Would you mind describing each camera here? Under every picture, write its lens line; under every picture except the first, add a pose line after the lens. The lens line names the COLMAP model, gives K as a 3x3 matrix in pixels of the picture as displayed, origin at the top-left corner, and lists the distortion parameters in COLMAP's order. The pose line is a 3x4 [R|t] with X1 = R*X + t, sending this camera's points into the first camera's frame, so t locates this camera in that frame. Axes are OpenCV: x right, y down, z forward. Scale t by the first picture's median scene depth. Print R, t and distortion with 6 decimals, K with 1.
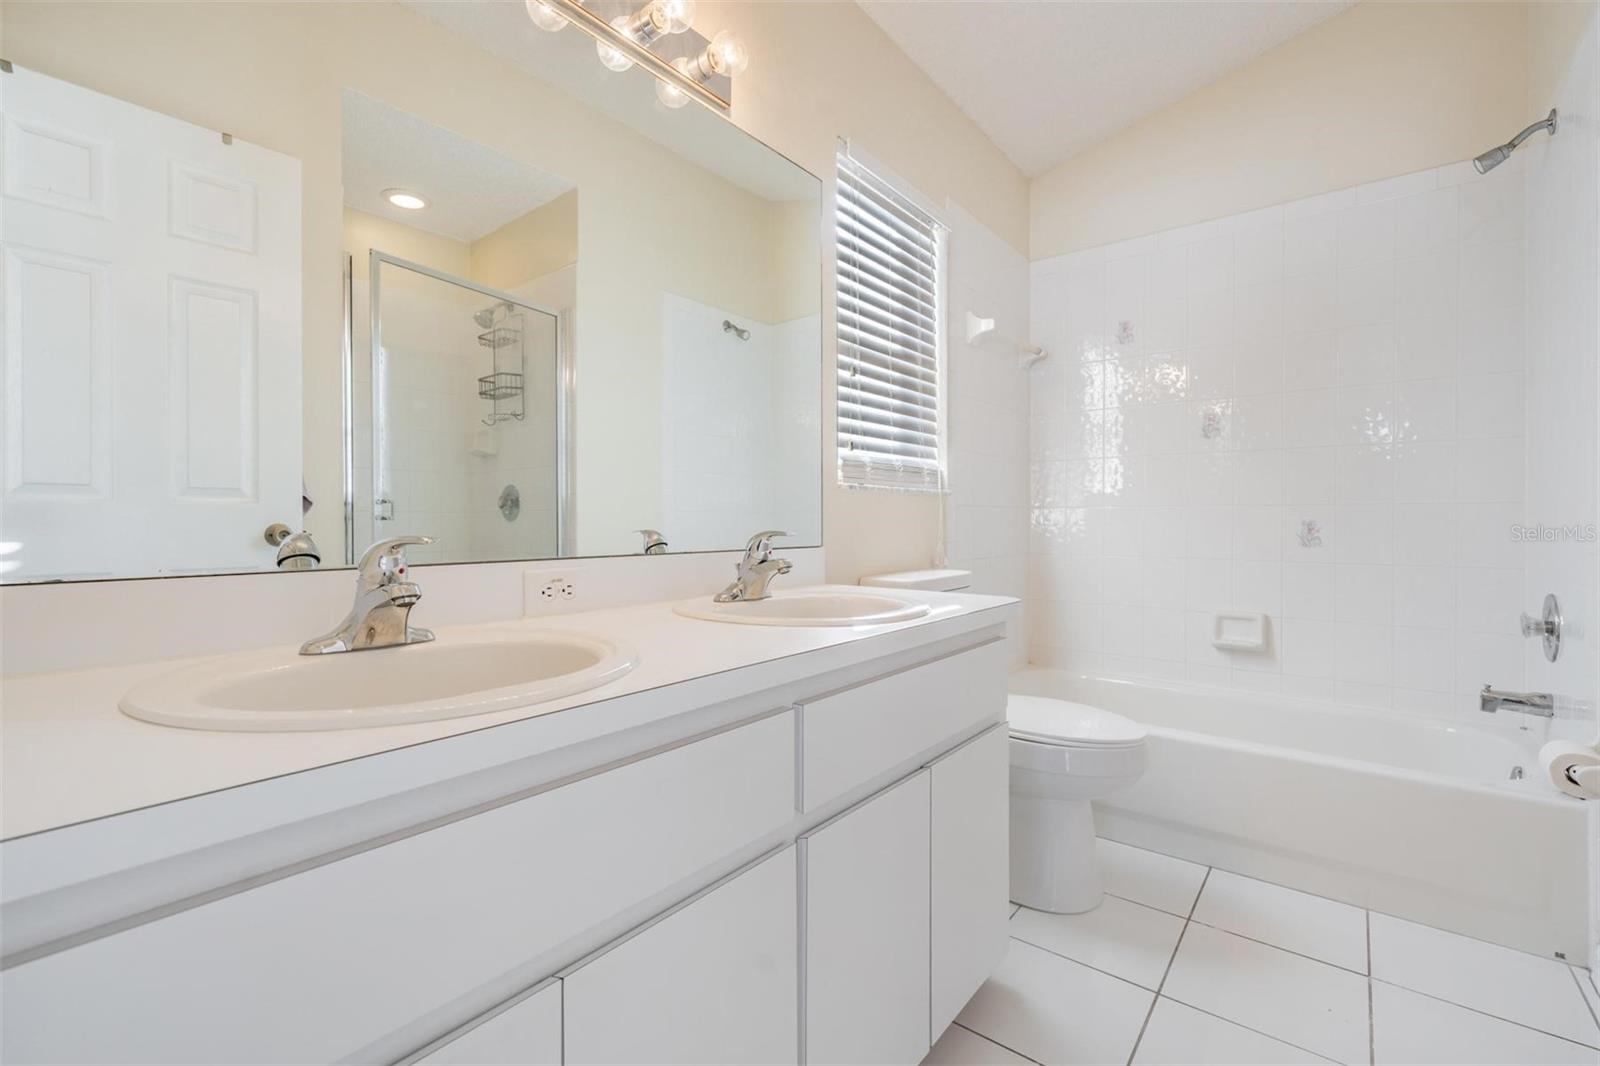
lens RADIAL K [[720.7, 0, 793.7], [0, 720.7, 530.2], [0, 0, 1]] dist [-0.002599, -0.000747]
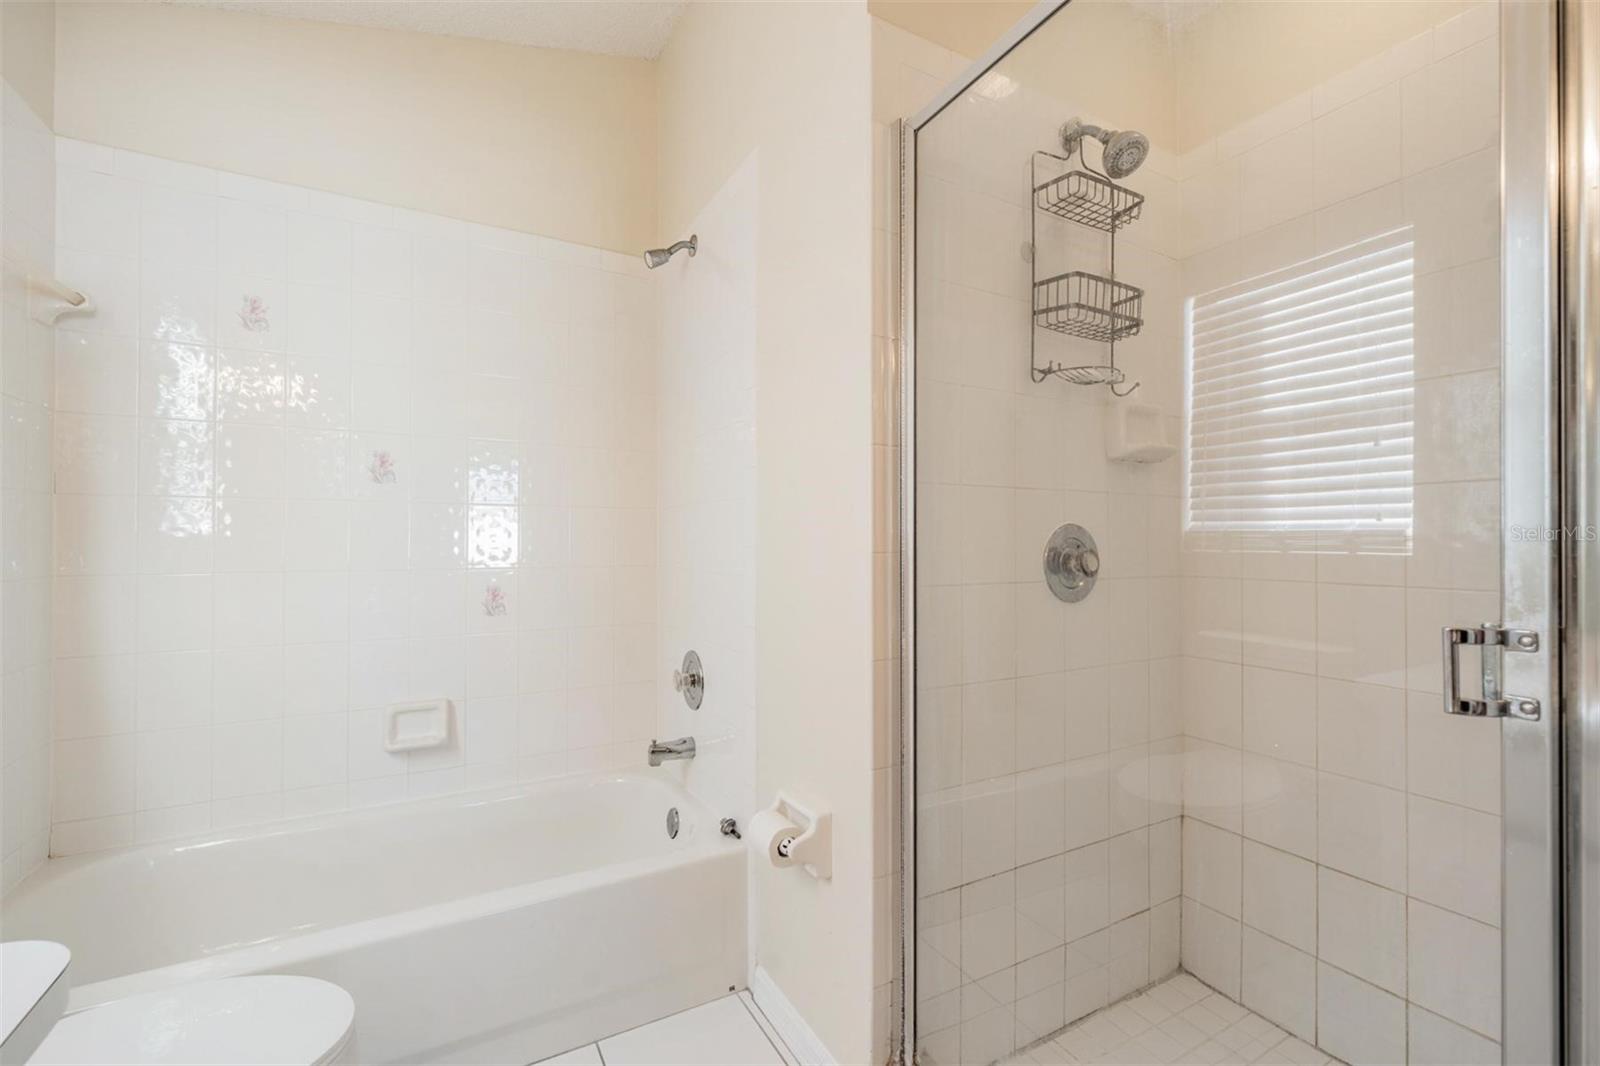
lens RADIAL K [[673.8, 0, 800.0], [0, 673.8, 533.0], [0, 0, 1]] dist [-0.001872, -0.000244]
pose [[0.390138, 0.011606, 0.920683, 0.091155], [0.006563, 0.999860, -0.015385, -0.062389], [-0.920733, 0.012045, 0.390008, 0.316662]]
